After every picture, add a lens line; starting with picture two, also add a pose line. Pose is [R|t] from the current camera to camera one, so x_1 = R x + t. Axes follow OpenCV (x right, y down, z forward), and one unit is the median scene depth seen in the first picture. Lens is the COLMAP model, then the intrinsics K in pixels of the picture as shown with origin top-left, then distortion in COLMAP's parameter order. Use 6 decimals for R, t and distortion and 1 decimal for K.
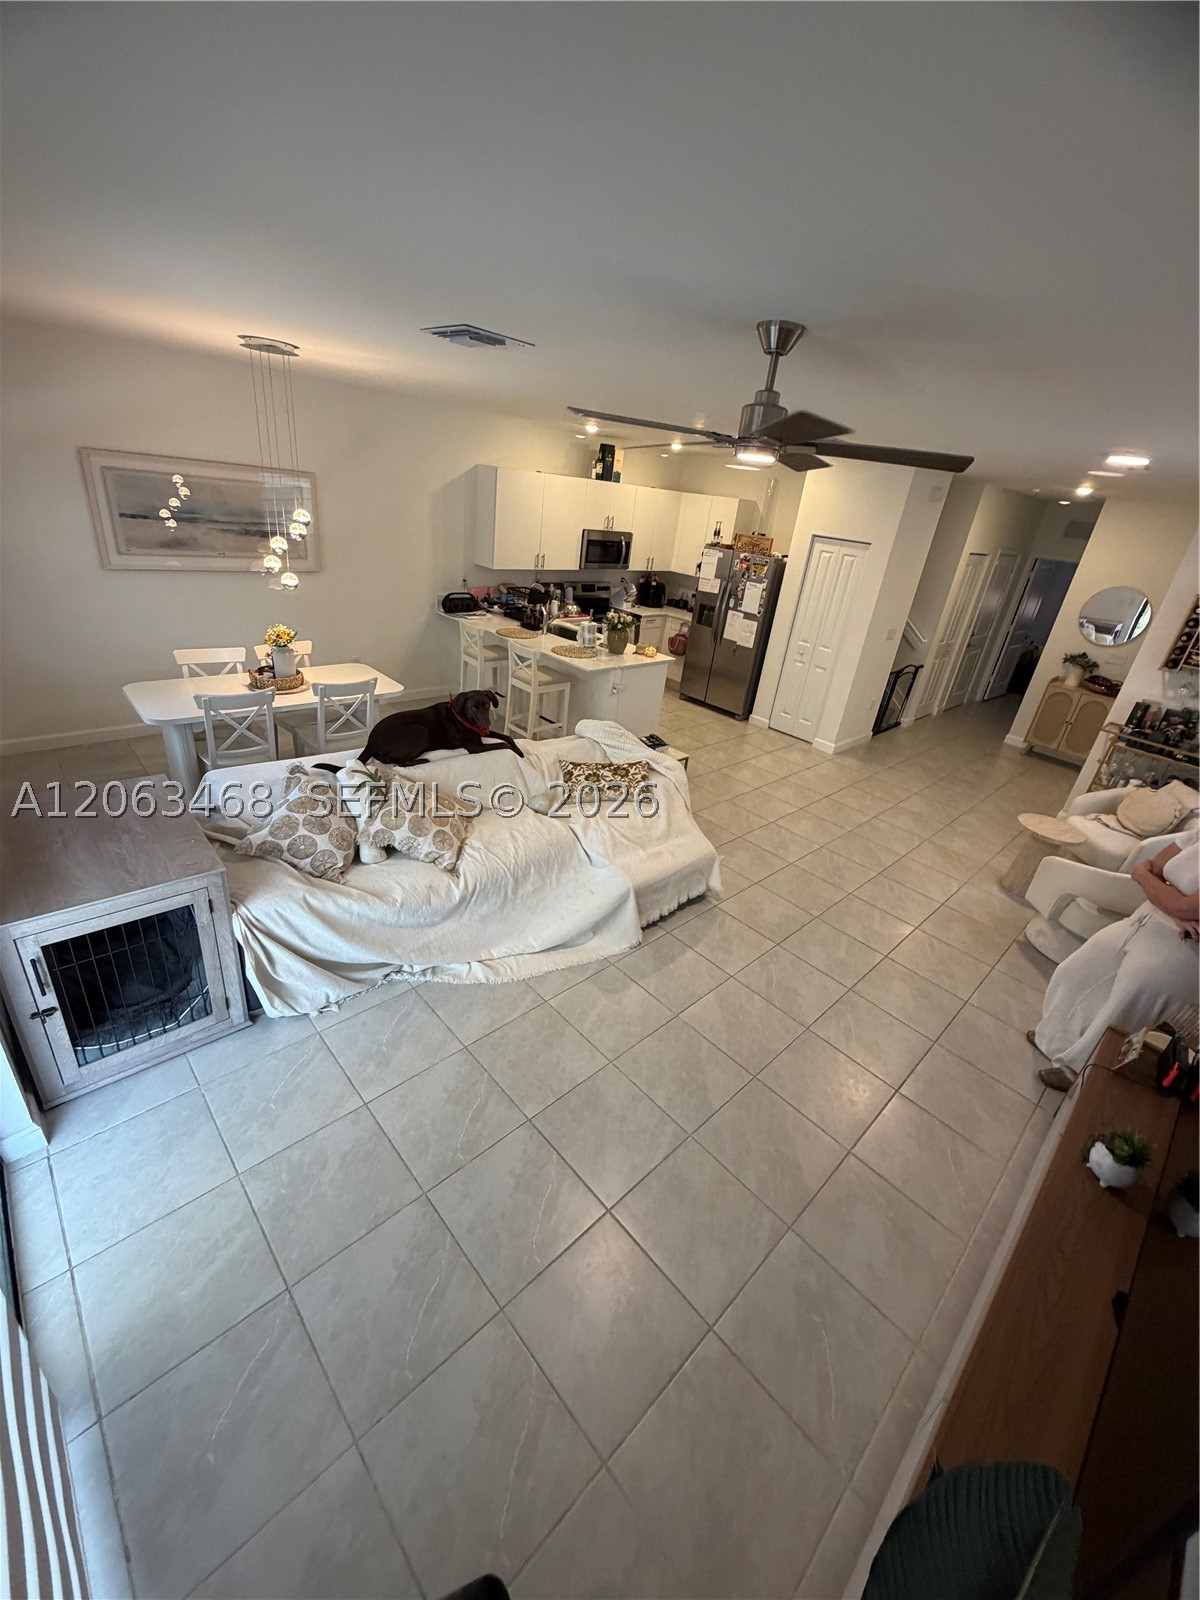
lens RADIAL K [[640.4, 0, 603.2], [0, 640.4, 792.3], [0, 0, 1]] dist [-0.000381, 0.000128]
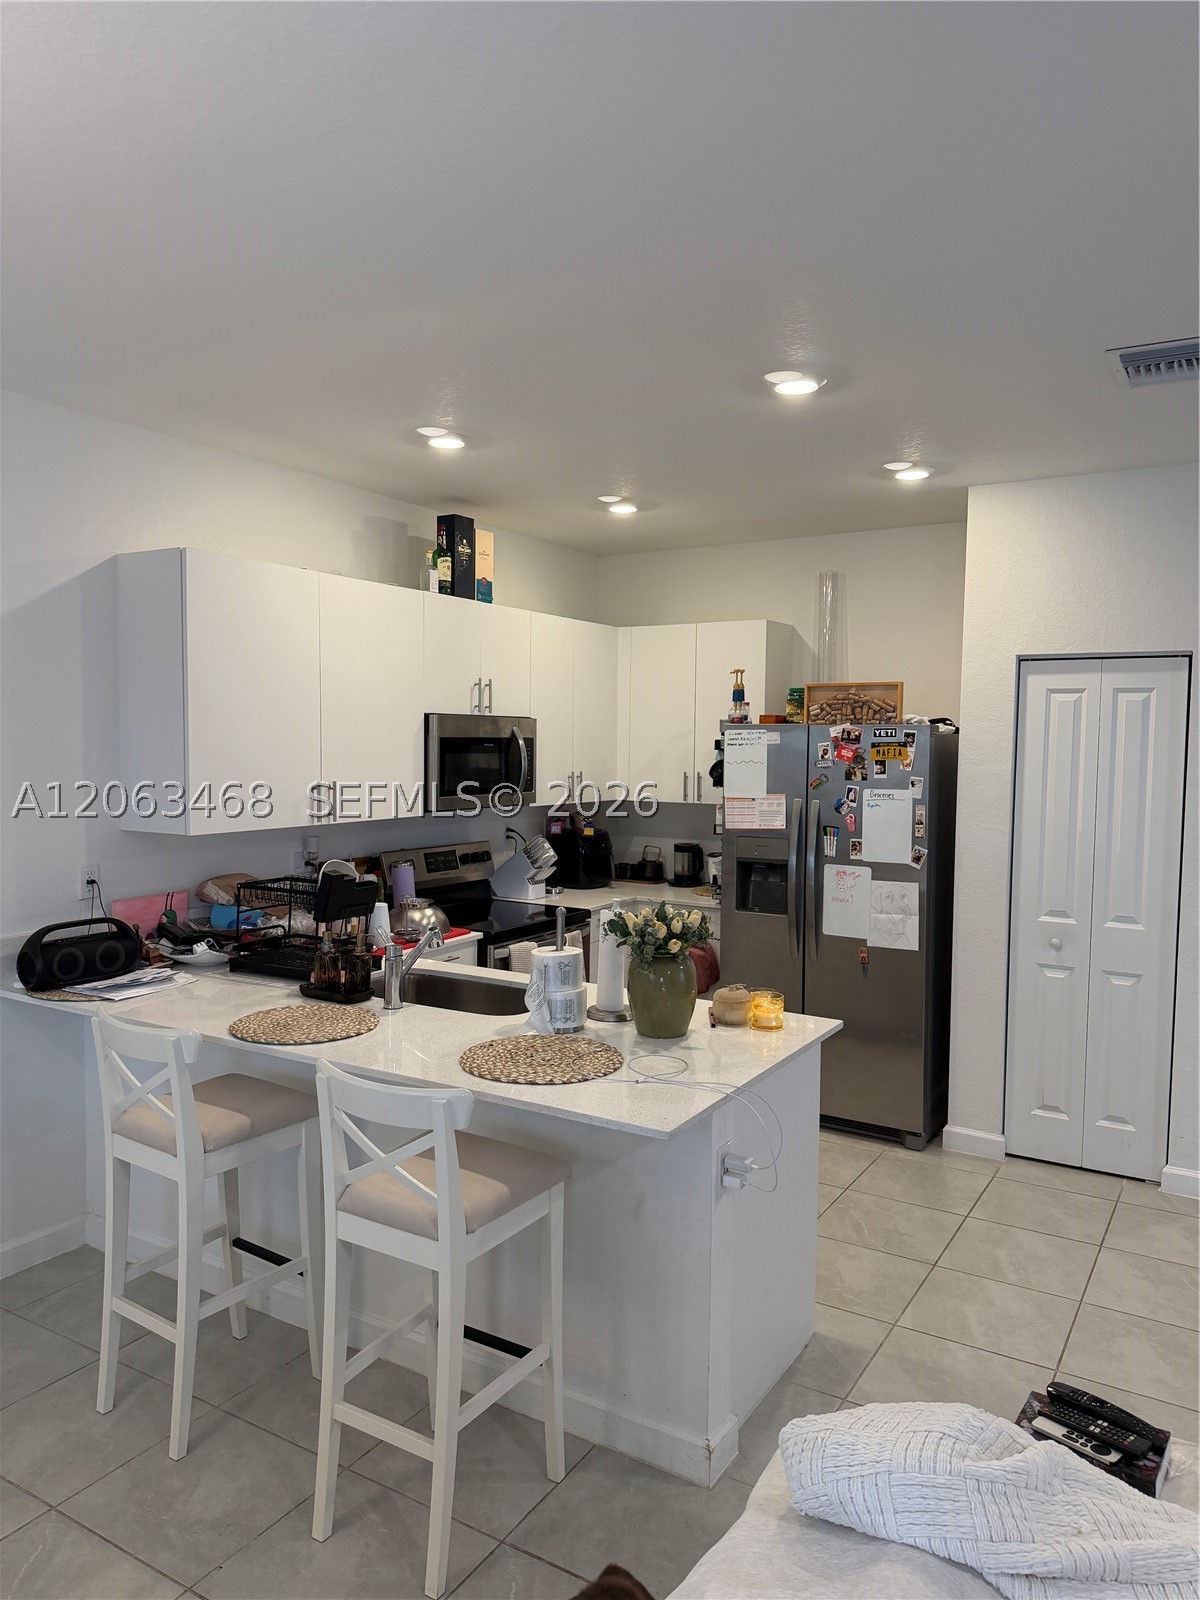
lens RADIAL K [[1127.0, 0, 608.7], [0, 1127.0, 802.2], [0, 0, 1]] dist [0.045206, -0.004926]
pose [[0.958527, -0.116651, 0.260037, -0.107348], [0.201725, 0.922218, -0.329880, -0.123008], [-0.201330, 0.368655, 0.907502, 0.400284]]
